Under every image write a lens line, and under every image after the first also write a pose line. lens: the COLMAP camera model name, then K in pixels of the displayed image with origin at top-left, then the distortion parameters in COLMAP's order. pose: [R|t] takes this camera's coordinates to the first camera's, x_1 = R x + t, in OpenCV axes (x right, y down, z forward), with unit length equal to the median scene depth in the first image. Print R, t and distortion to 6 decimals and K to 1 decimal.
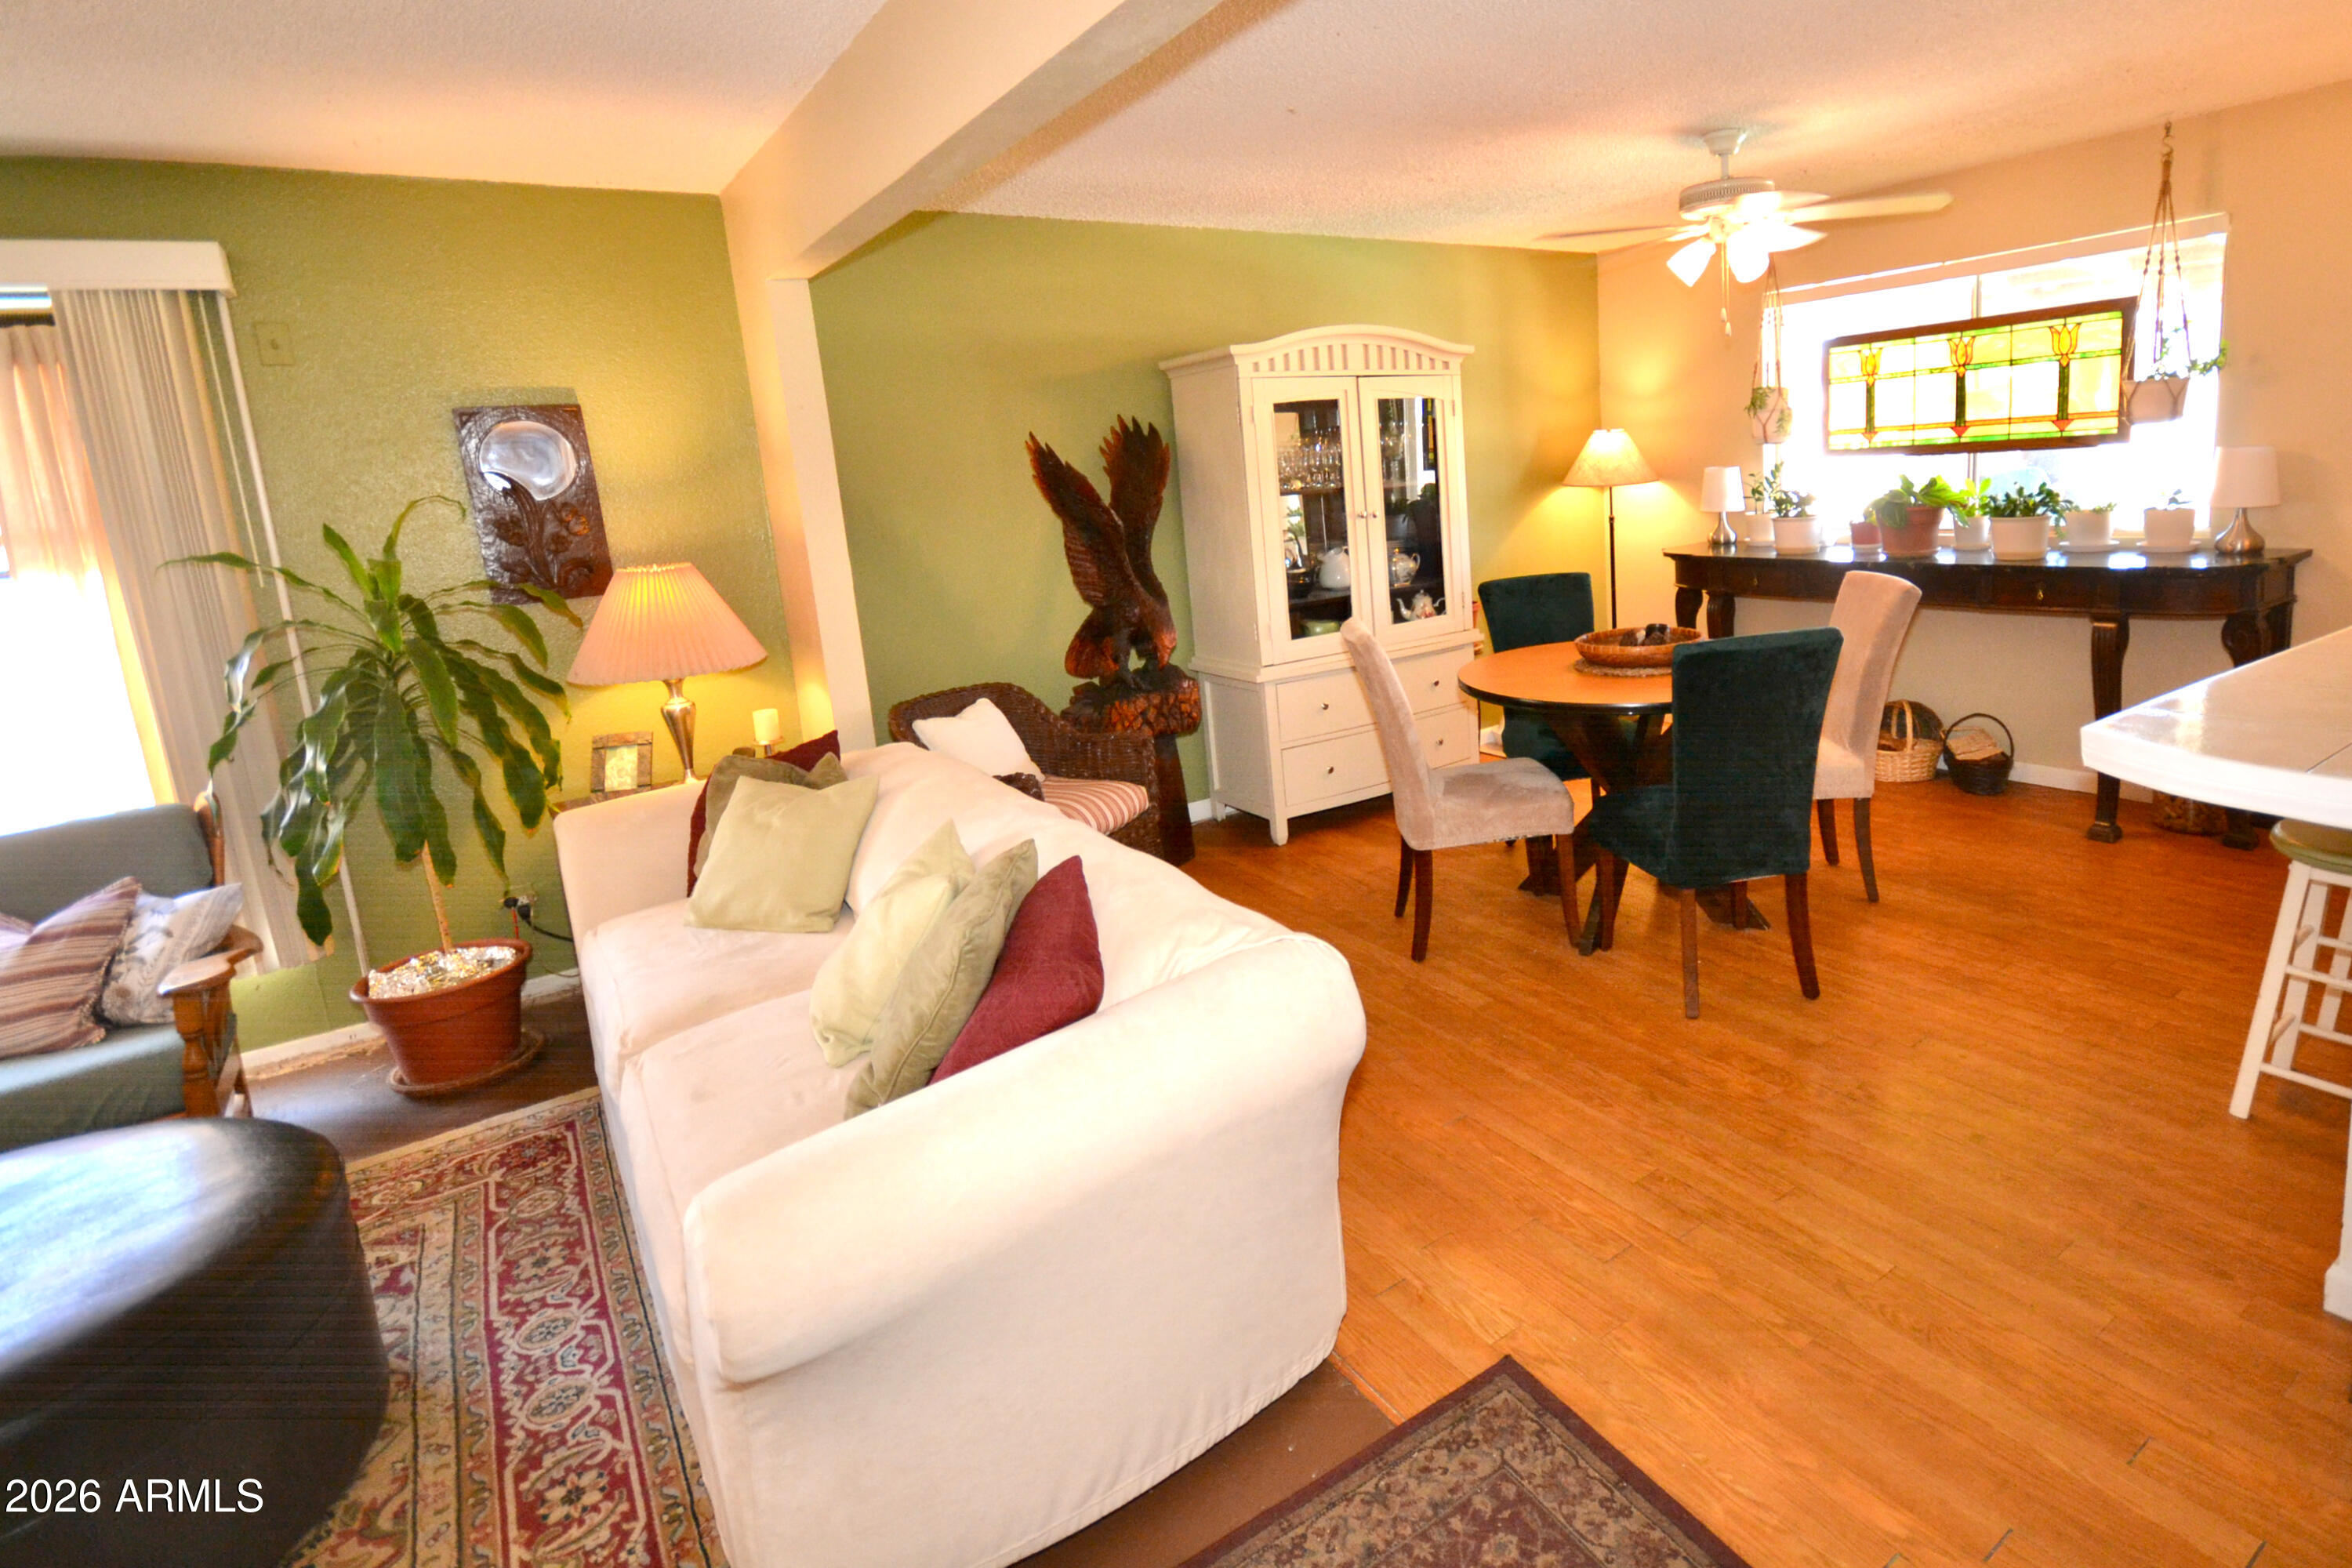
lens RADIAL K [[1059.7, 0, 1179.7], [0, 1059.7, 727.8], [0, 0, 1]] dist [0.004549, -0.000384]
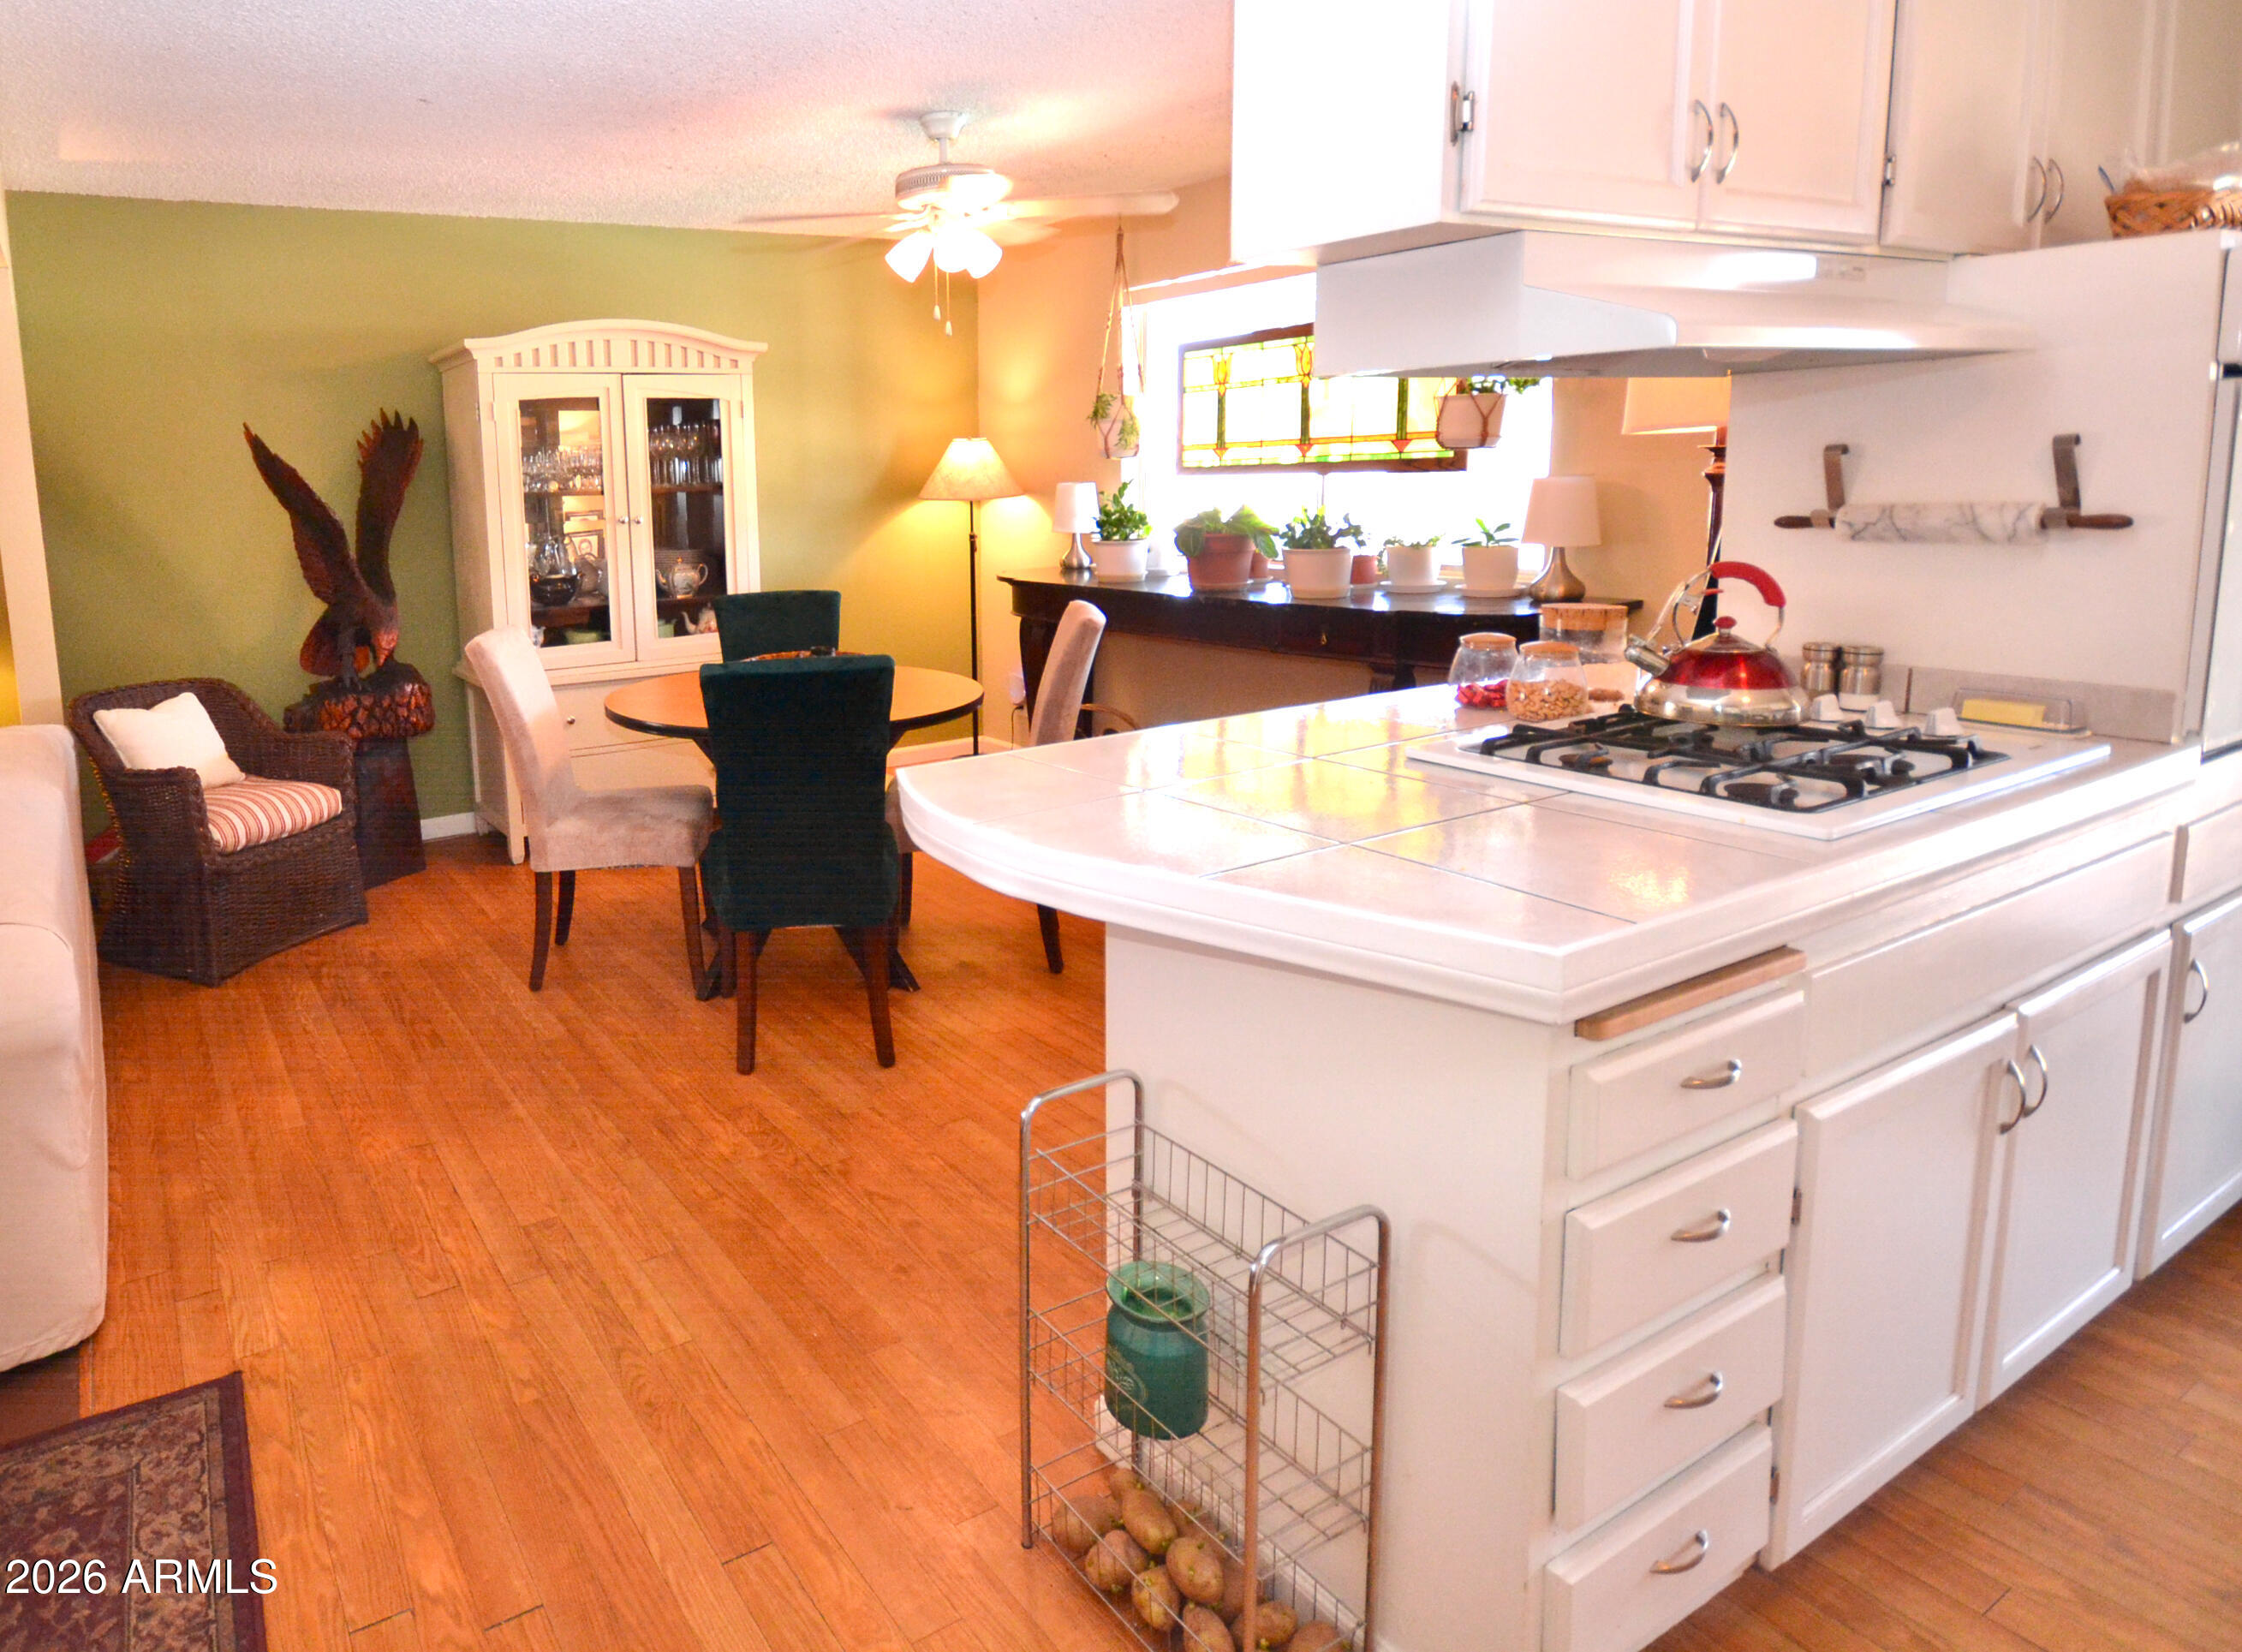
lens RADIAL K [[1222.7, 0, 1073.1], [0, 1222.7, 749.2], [0, 0, 1]] dist [0.001181, -0.001323]
pose [[0.987973, 0.061008, -0.142081, 0.733715], [-0.064940, 0.997620, -0.023197, 0.000945], [0.140328, 0.032144, 0.989583, -0.008978]]
